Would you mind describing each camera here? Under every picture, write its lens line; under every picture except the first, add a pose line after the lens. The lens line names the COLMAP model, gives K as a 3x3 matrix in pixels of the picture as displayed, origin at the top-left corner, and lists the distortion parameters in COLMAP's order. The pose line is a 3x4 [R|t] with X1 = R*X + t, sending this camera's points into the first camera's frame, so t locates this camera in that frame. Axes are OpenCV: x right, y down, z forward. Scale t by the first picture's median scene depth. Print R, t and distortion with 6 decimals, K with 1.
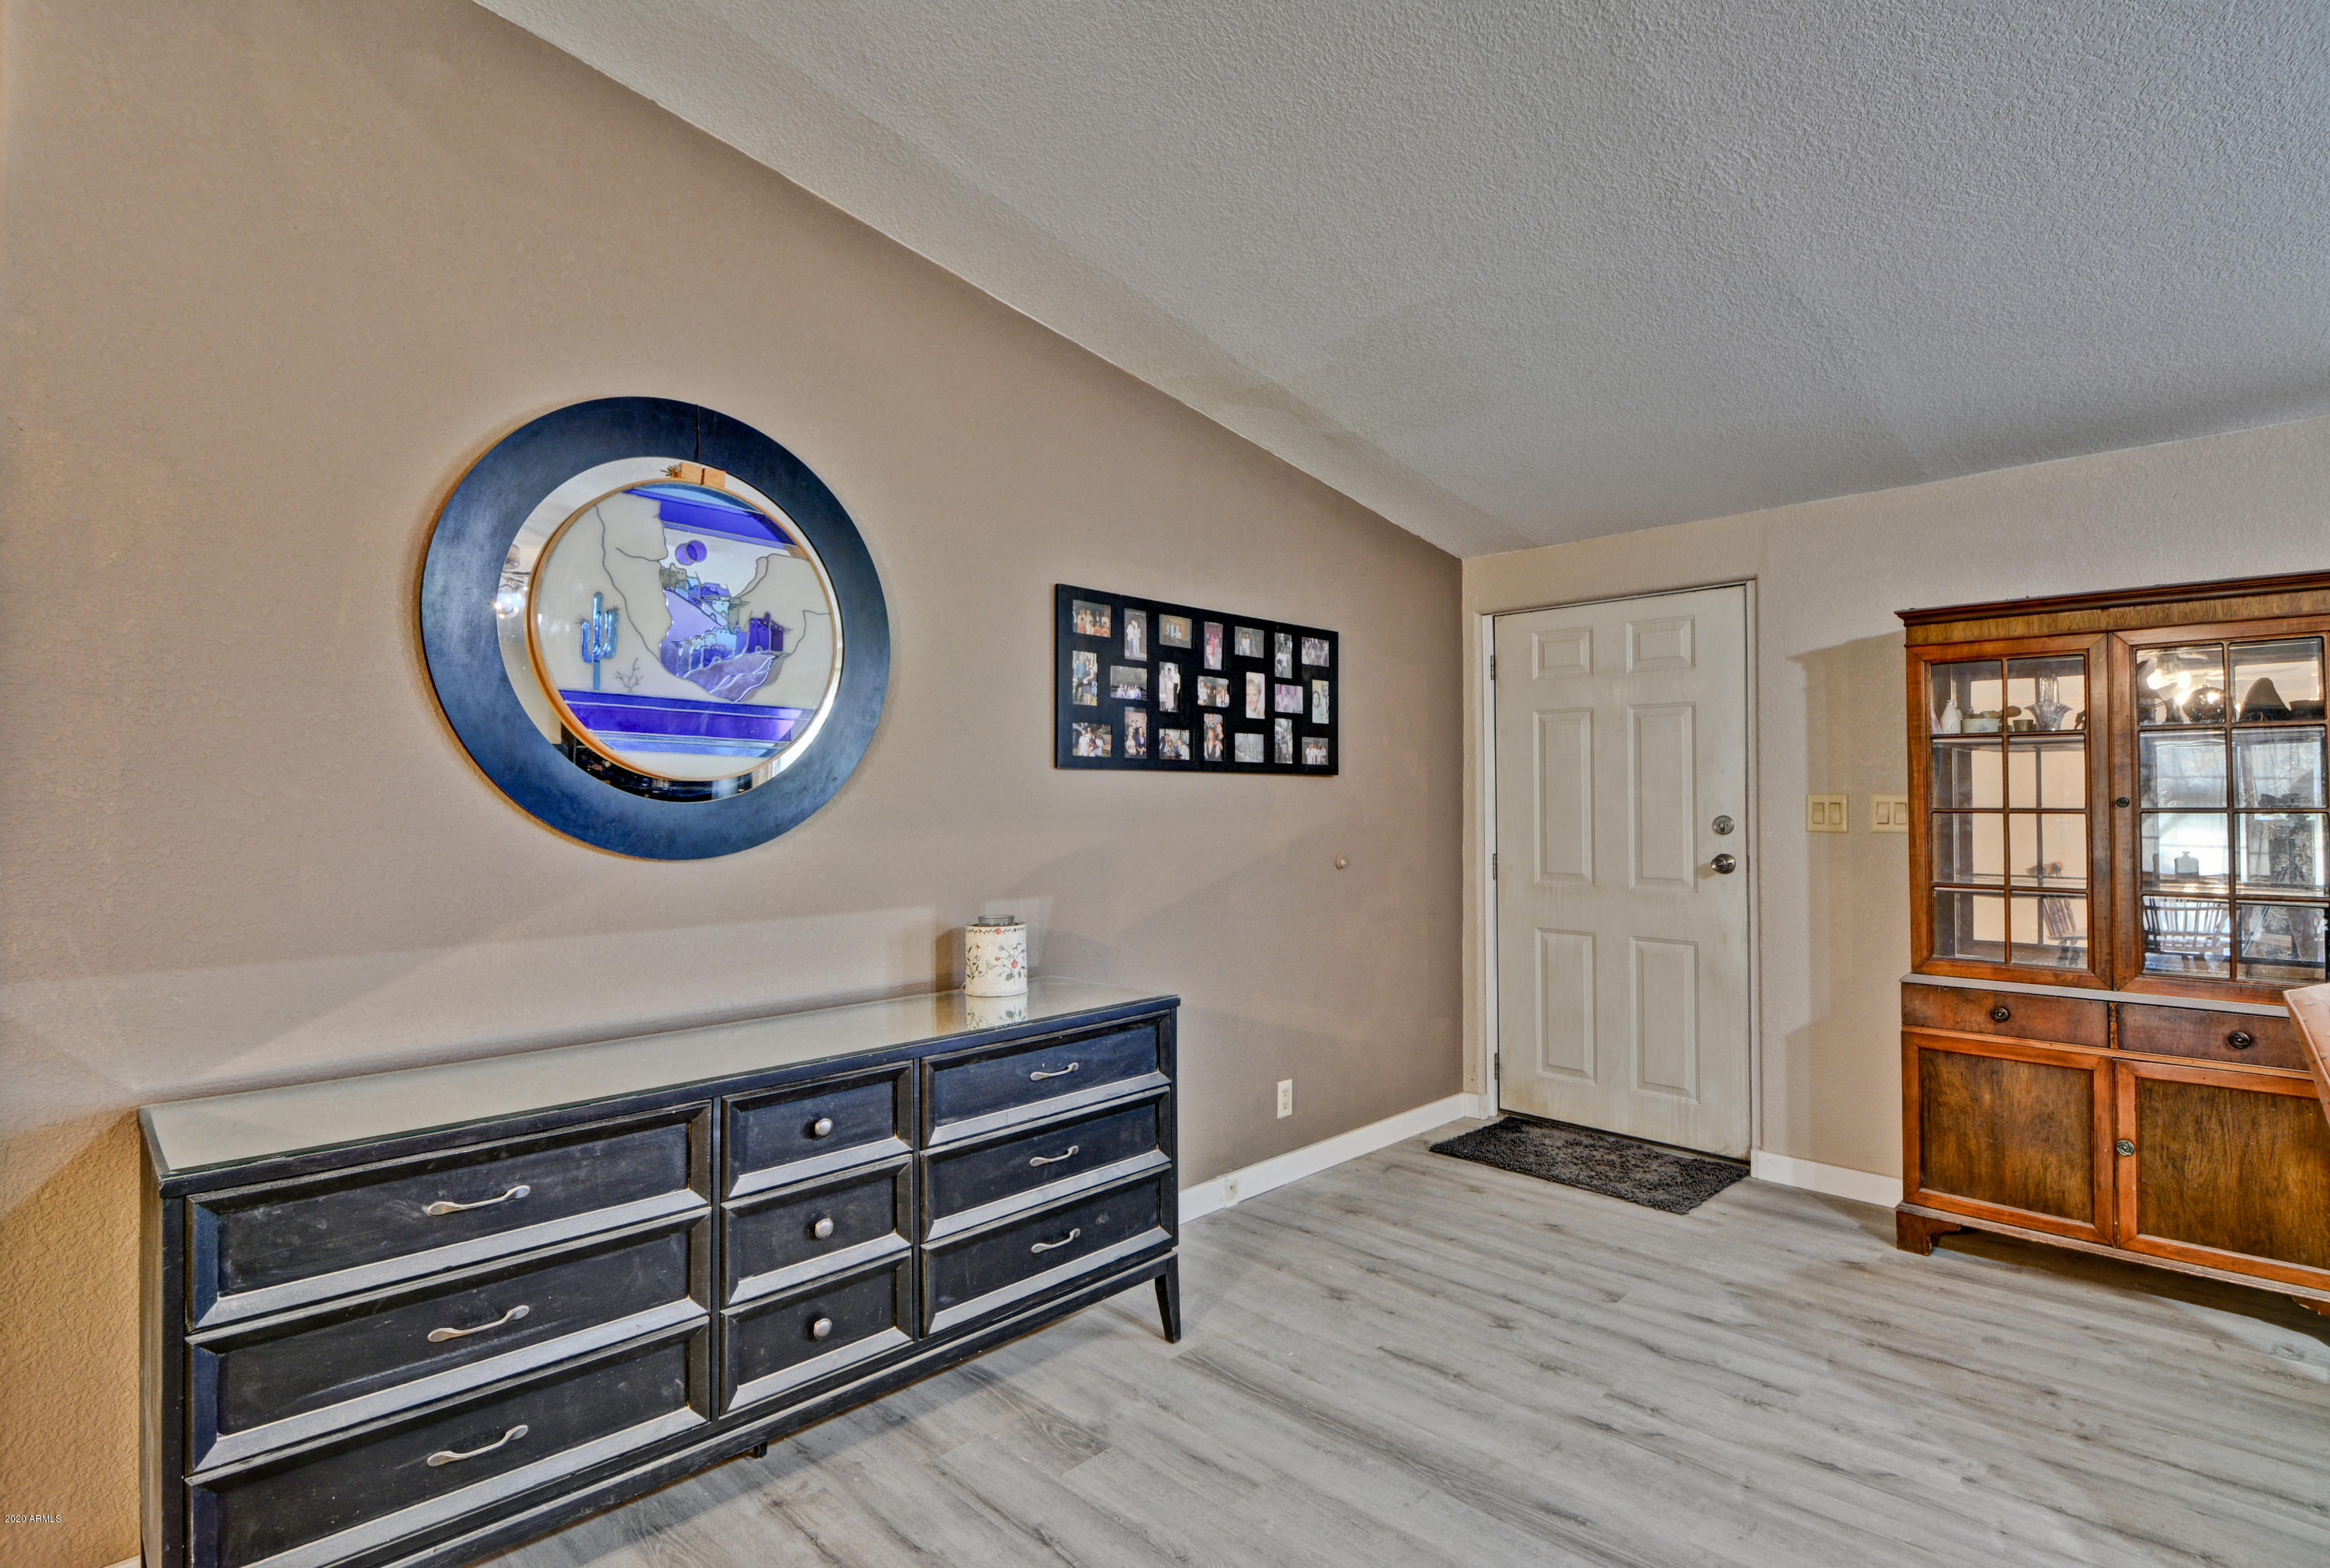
lens RADIAL K [[1133.3, 0, 1167.1], [0, 1133.3, 781.5], [0, 0, 1]] dist [0.005710, 0.000117]
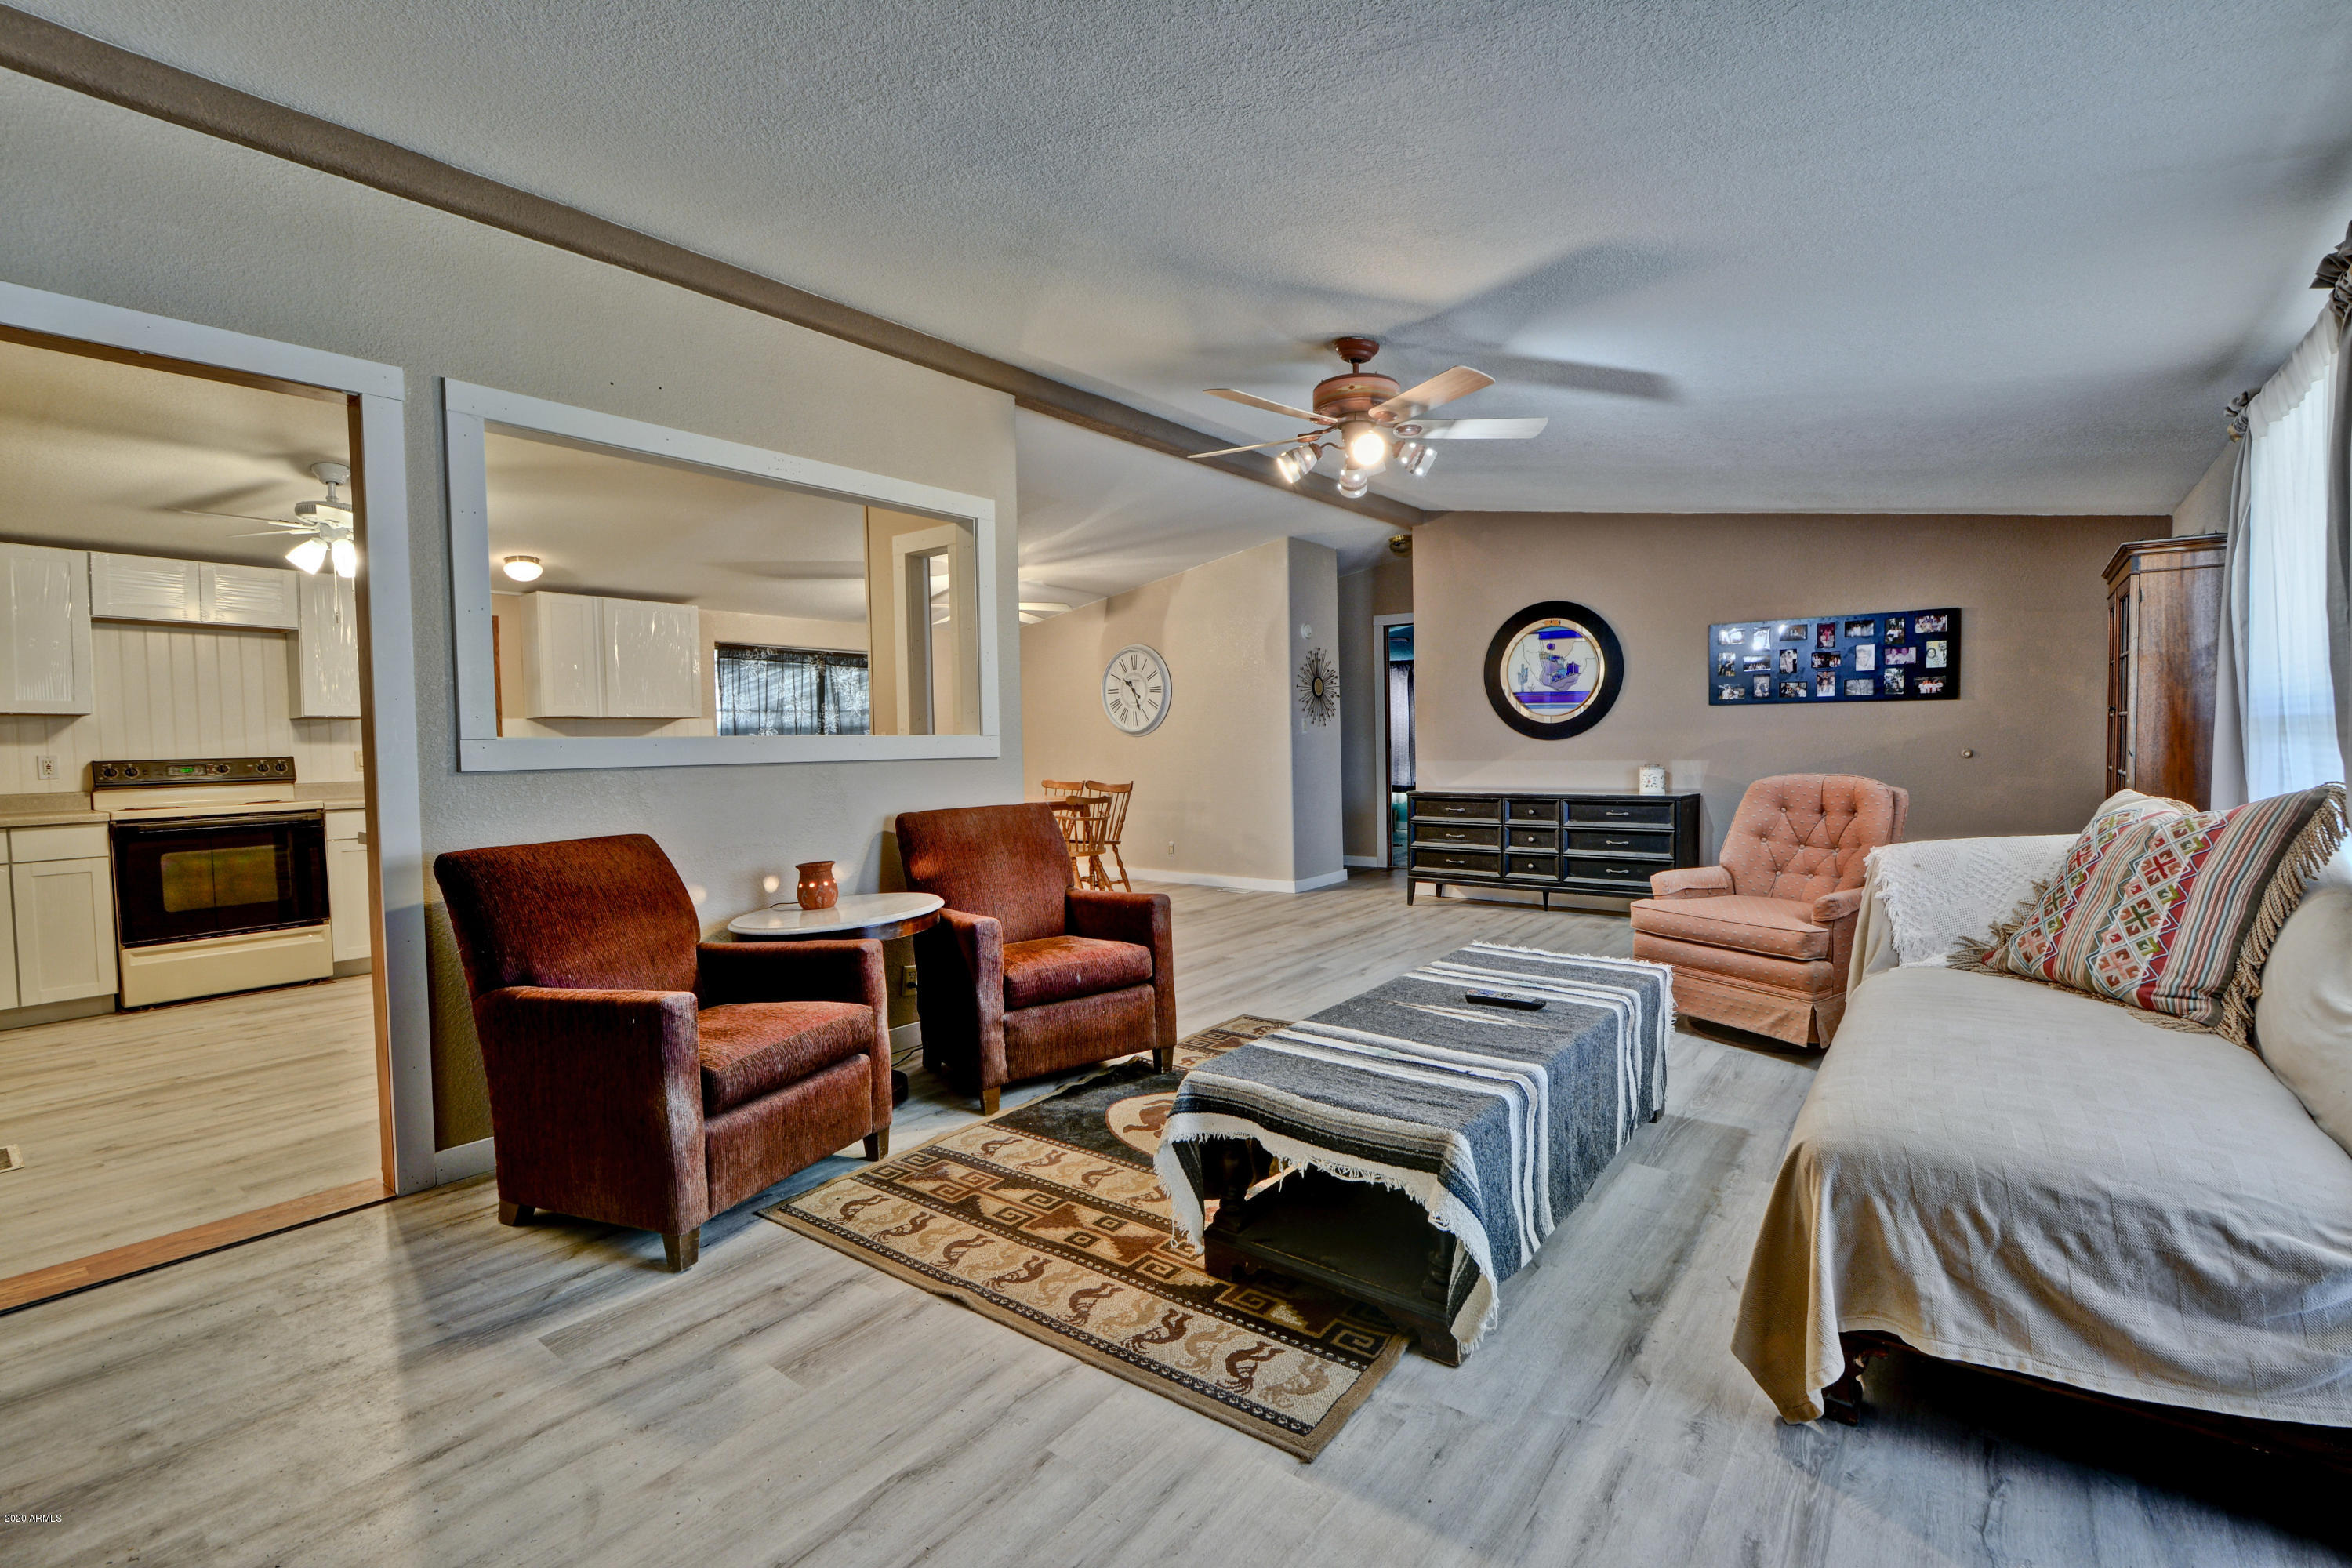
lens RADIAL K [[1061.9, 0, 1170.5], [0, 1061.9, 784.8], [0, 0, 1]] dist [0.001363, -0.001726]
pose [[0.095220, 0.045313, -0.994424, 1.751122], [0.030217, 0.998371, 0.048387, 0.011000], [0.994998, -0.034656, 0.093695, -0.273931]]
